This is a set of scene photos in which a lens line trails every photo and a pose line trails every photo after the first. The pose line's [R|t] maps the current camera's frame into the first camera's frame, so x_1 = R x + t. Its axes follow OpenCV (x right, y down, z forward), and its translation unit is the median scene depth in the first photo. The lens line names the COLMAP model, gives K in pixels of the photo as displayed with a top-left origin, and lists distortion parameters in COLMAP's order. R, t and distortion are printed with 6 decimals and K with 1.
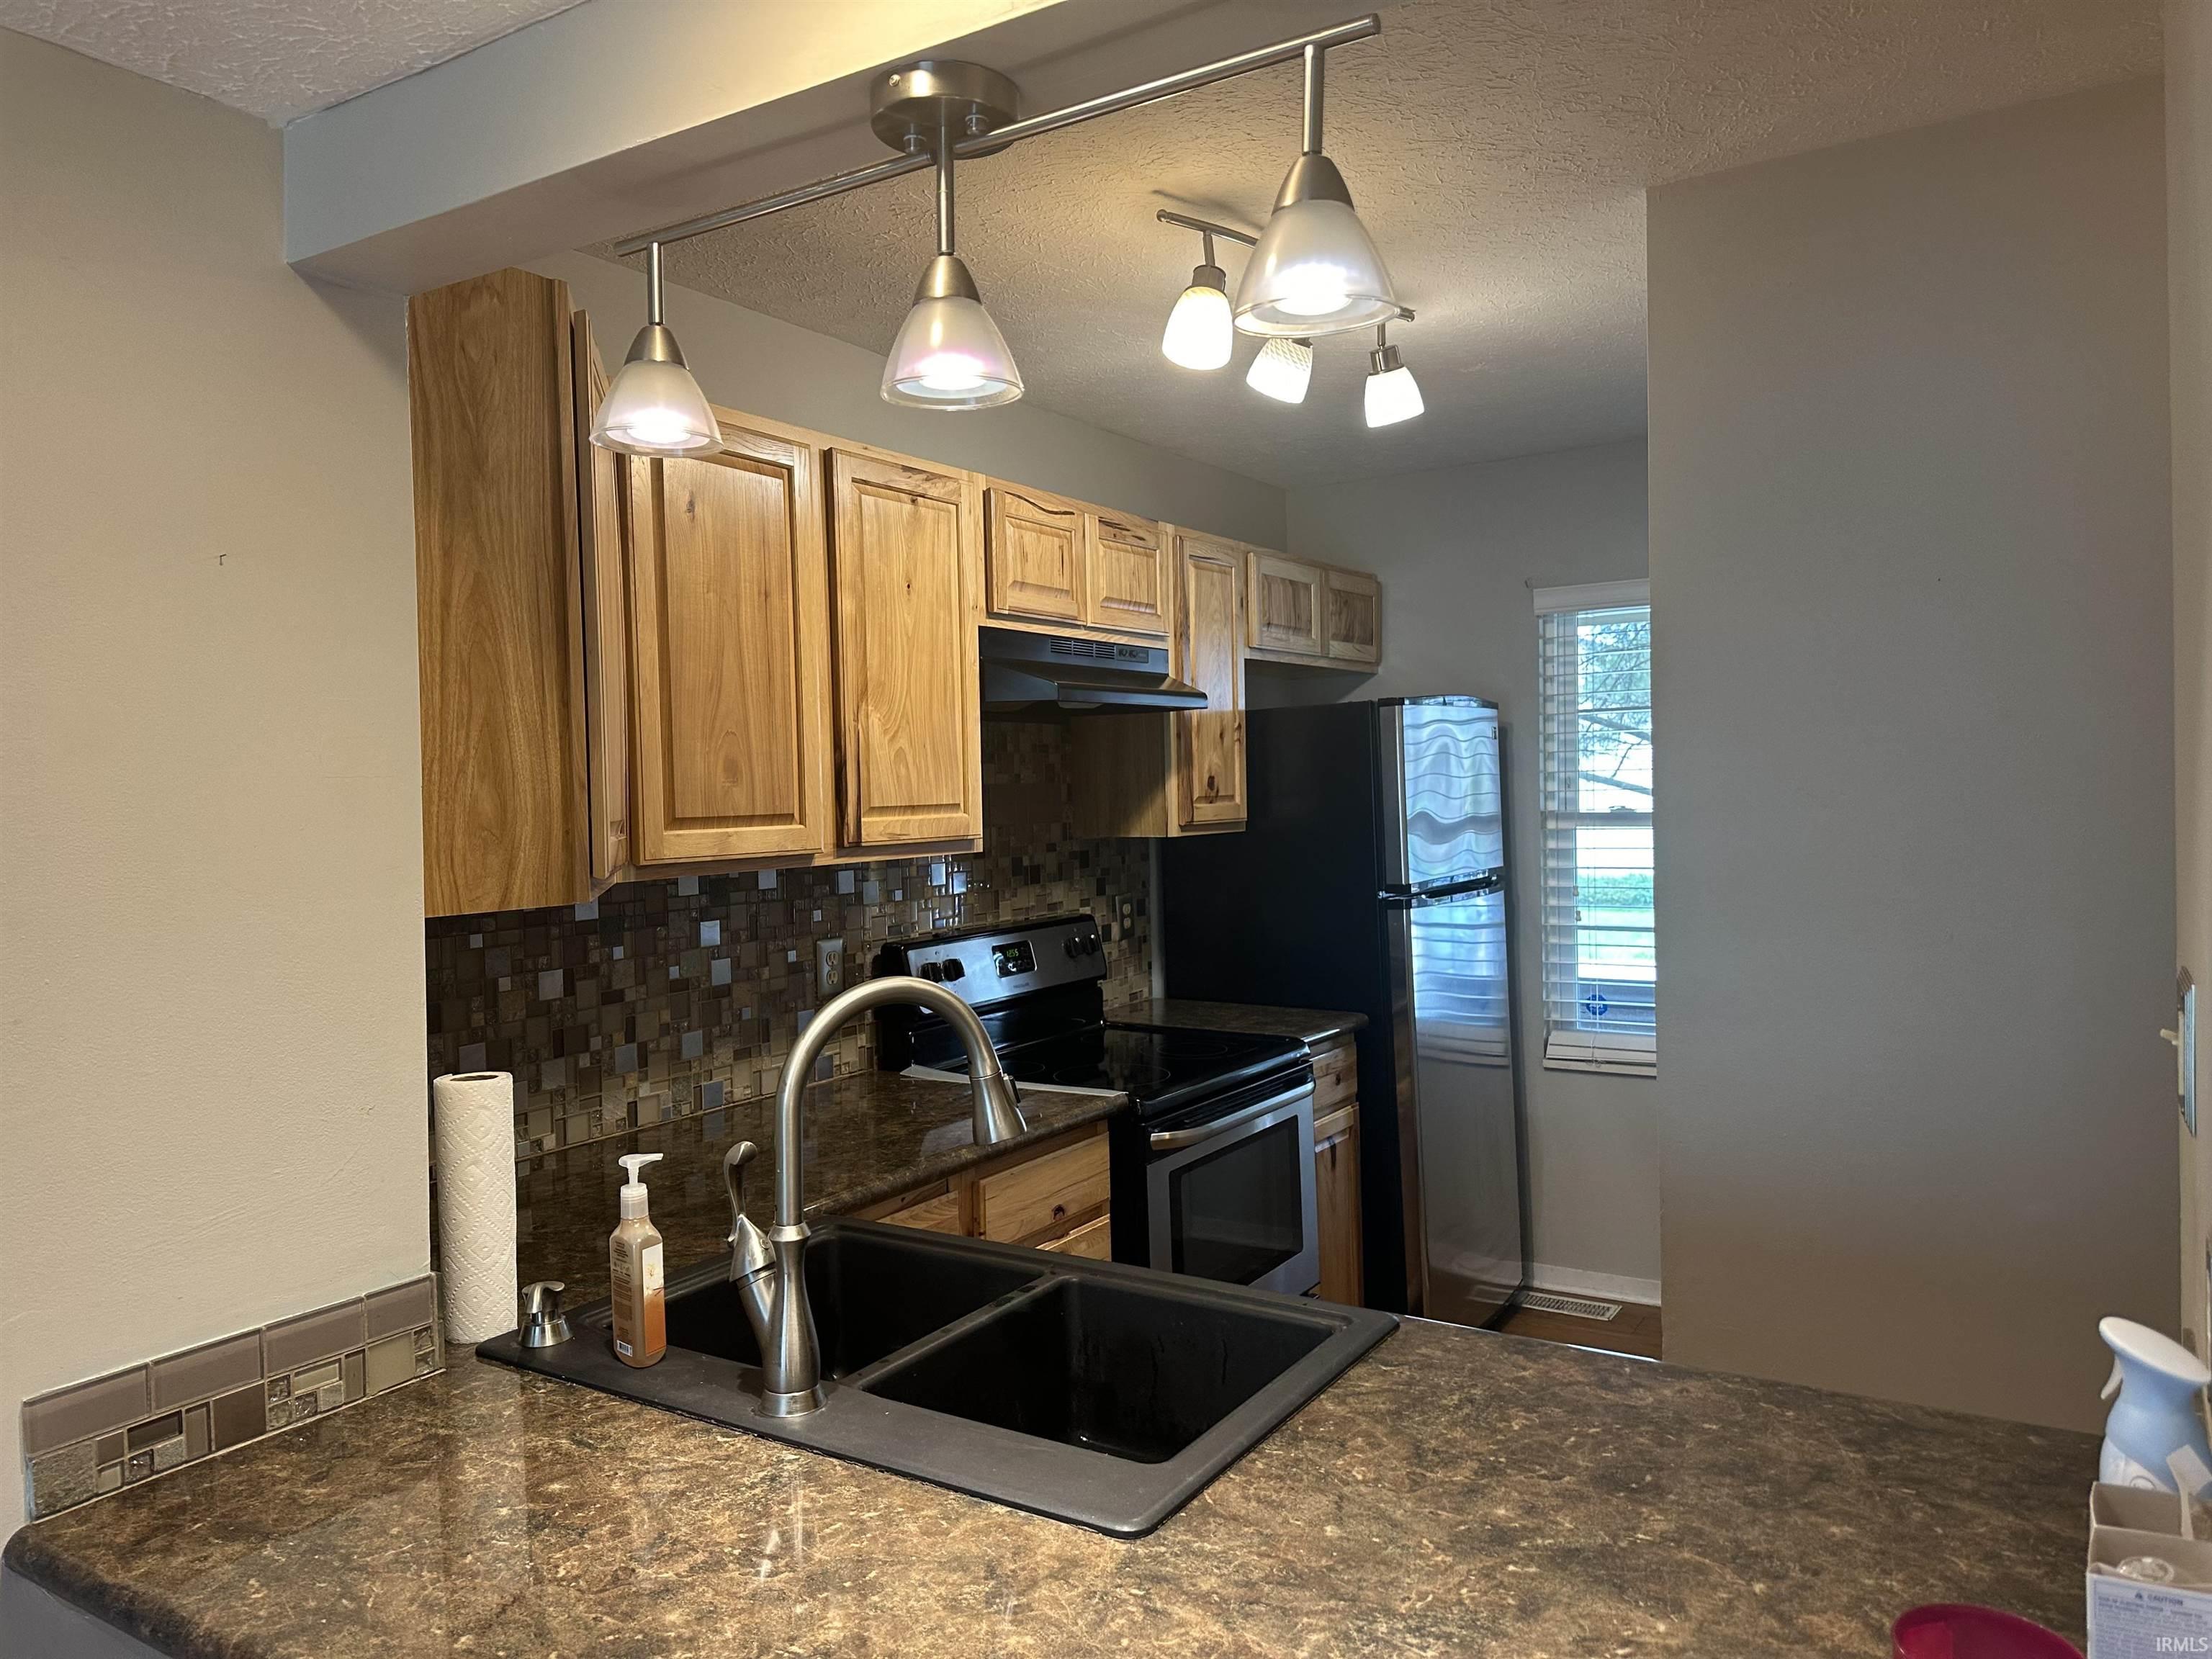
lens RADIAL K [[1573.7, 0, 1102.8], [0, 1573.7, 808.6], [0, 0, 1]] dist [0.052423, -0.020786]
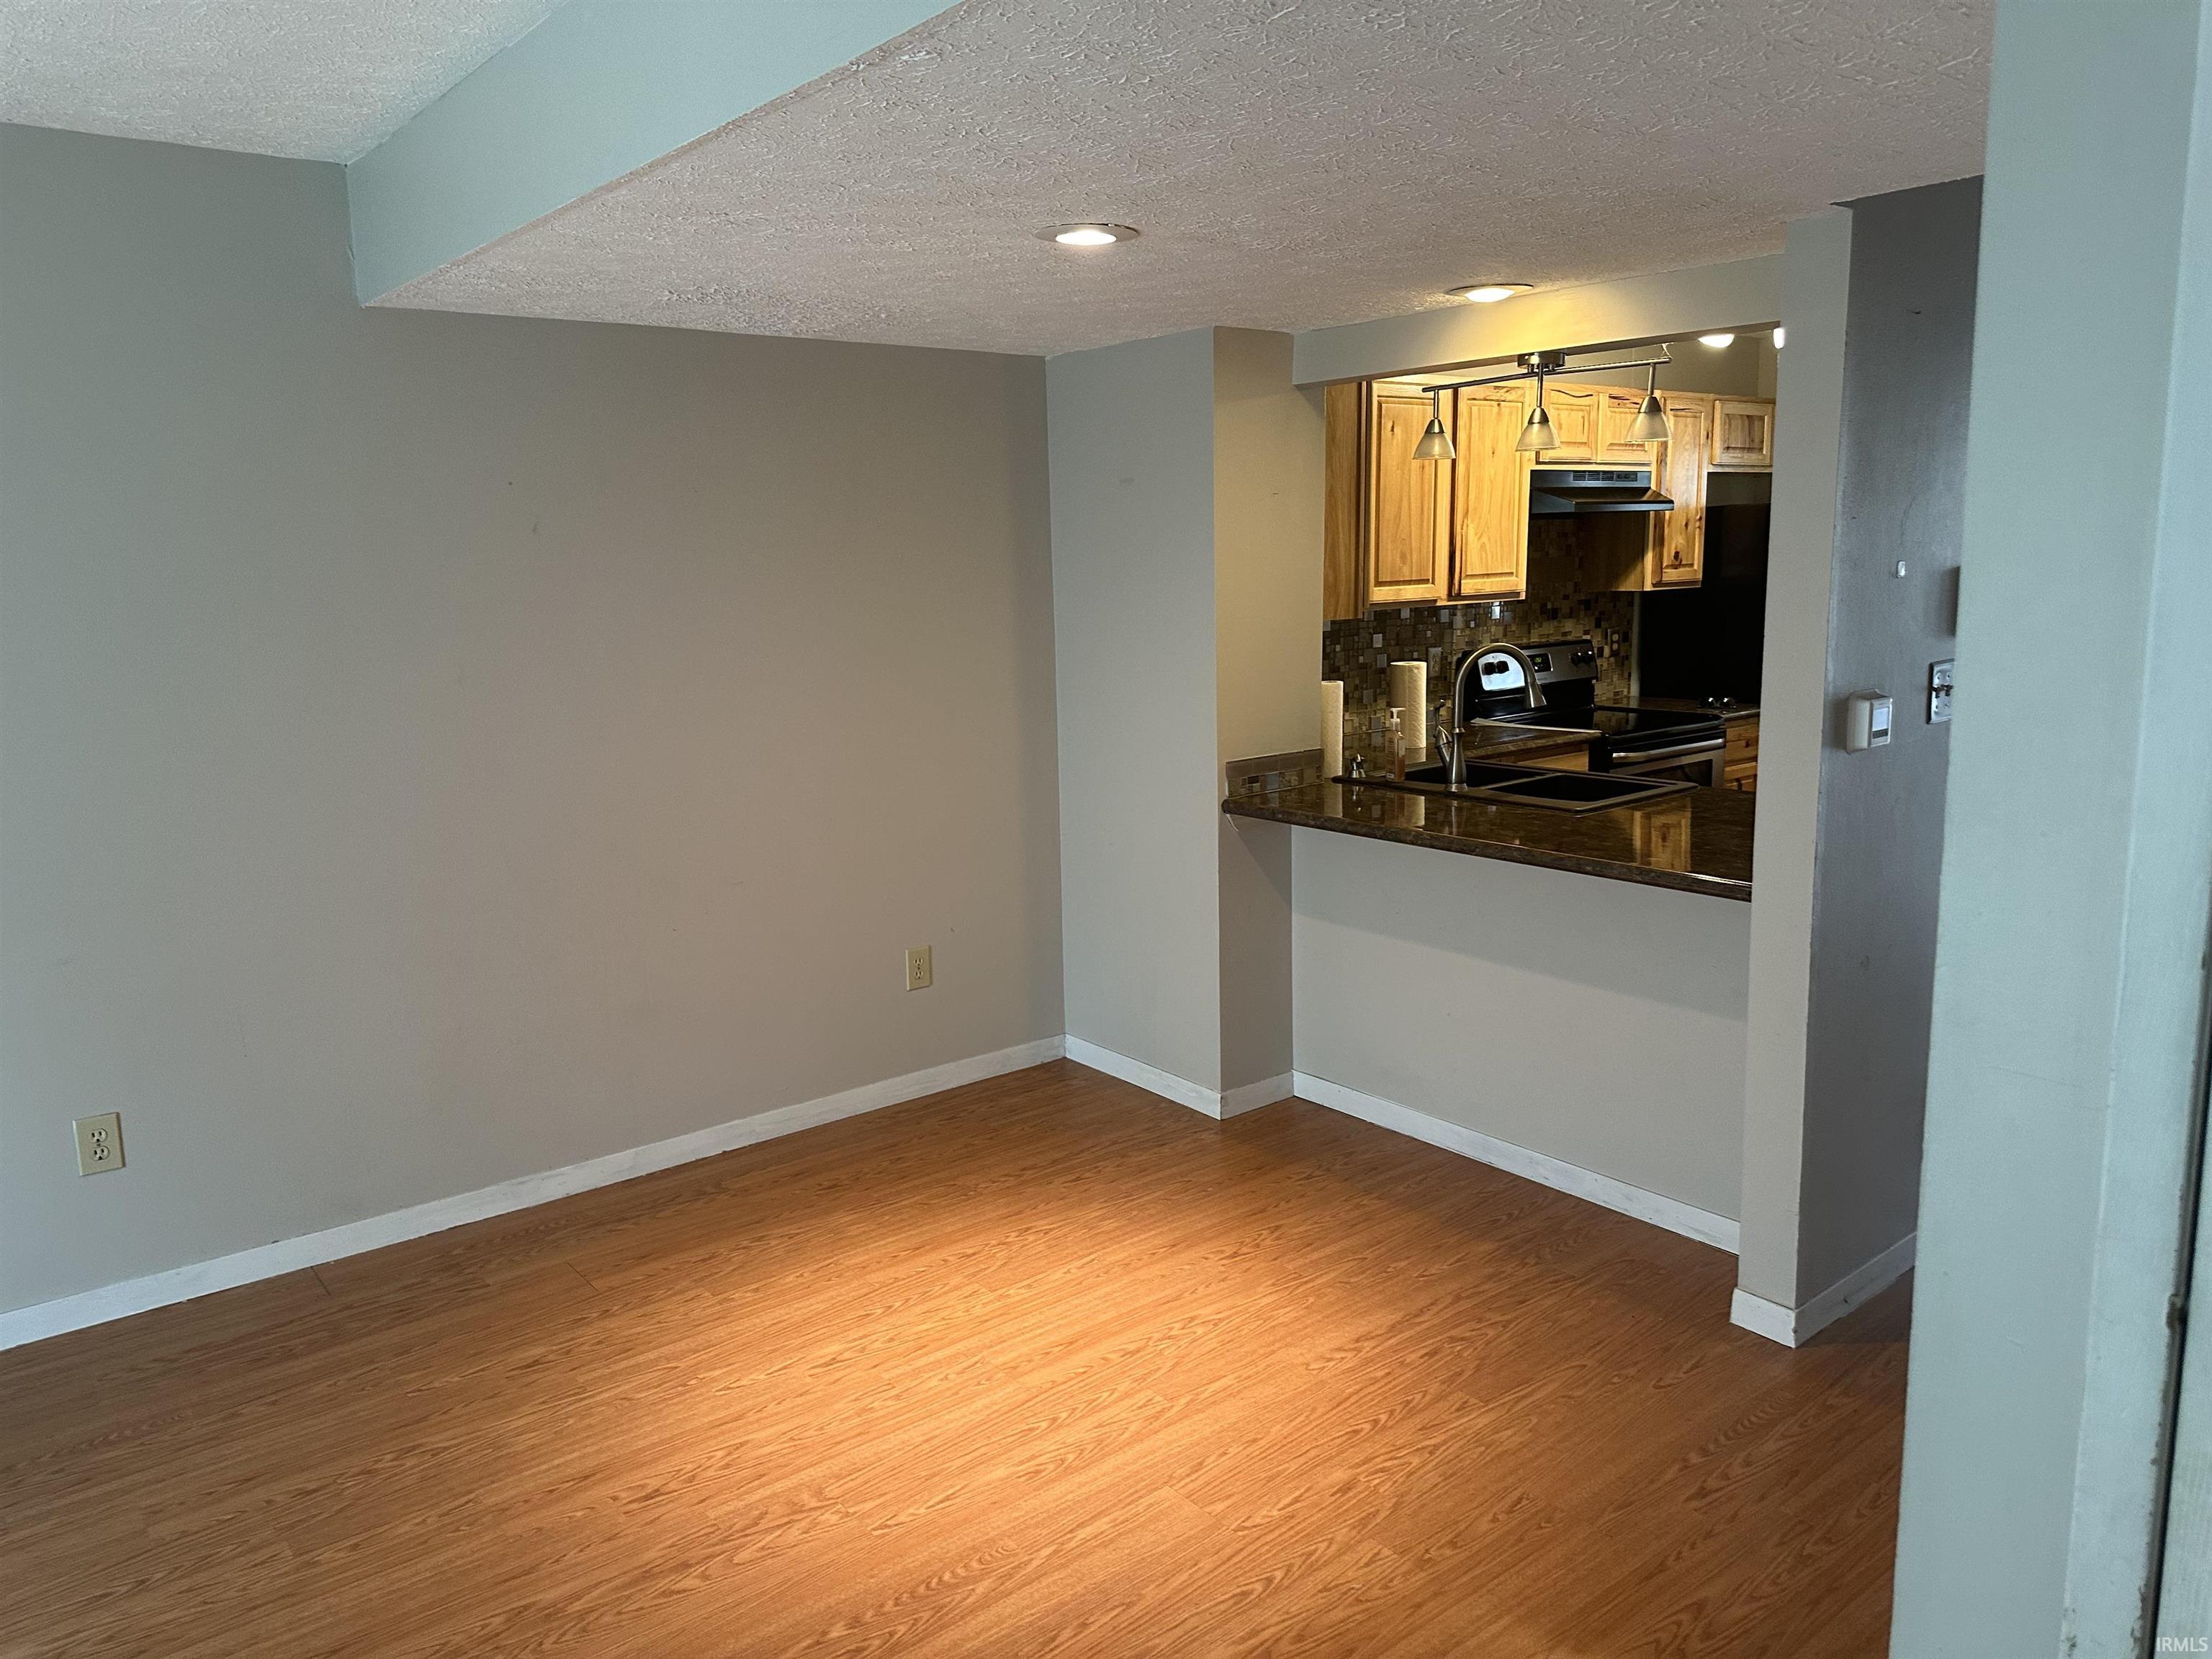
lens RADIAL K [[1573.7, 0, 1089.8], [0, 1573.7, 827.2], [0, 0, 1]] dist [0.052423, -0.020786]
pose [[0.947266, 0.059781, -0.314823, 0.039565], [-0.004794, 0.984978, 0.172612, -0.027954], [0.320412, -0.162000, 0.933323, -0.959683]]
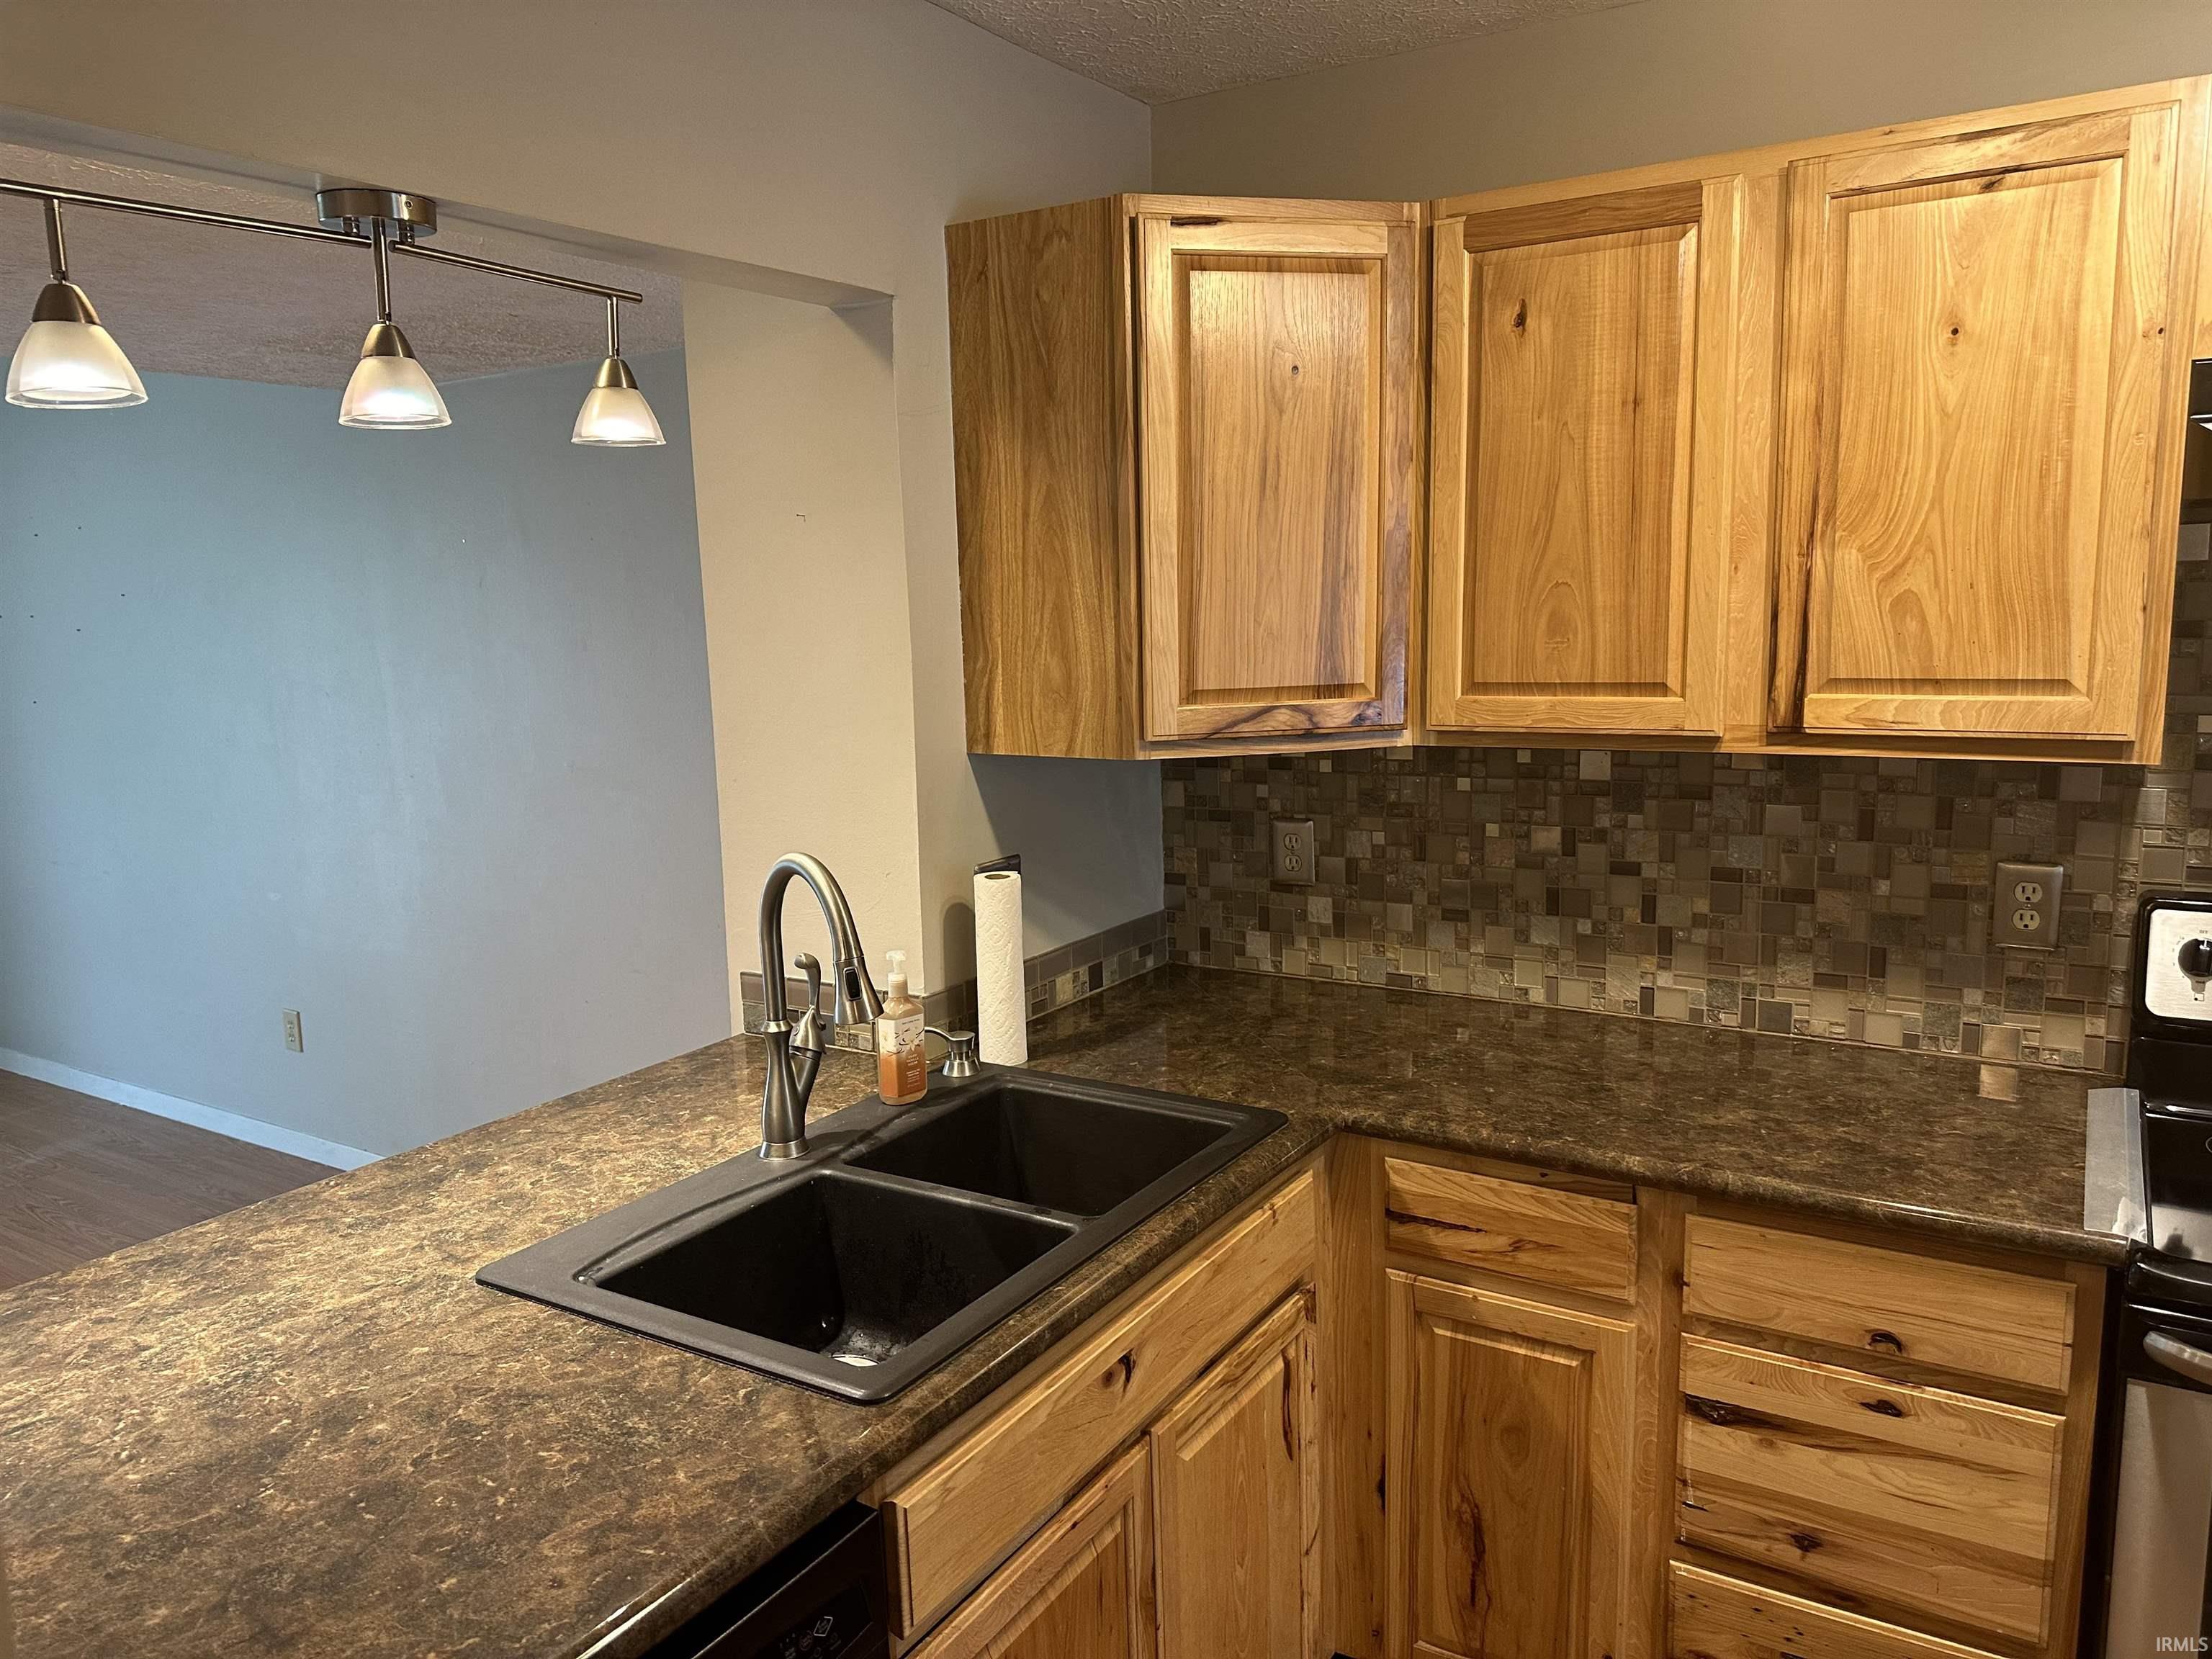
lens RADIAL K [[1573.7, 0, 1099.4], [0, 1573.7, 843.2], [0, 0, 1]] dist [0.052423, -0.020786]
pose [[-0.010555, 0.183081, -0.983041, 0.548990], [0.015359, 0.983010, 0.182910, -0.061972], [0.999826, -0.013168, -0.013188, 0.667474]]
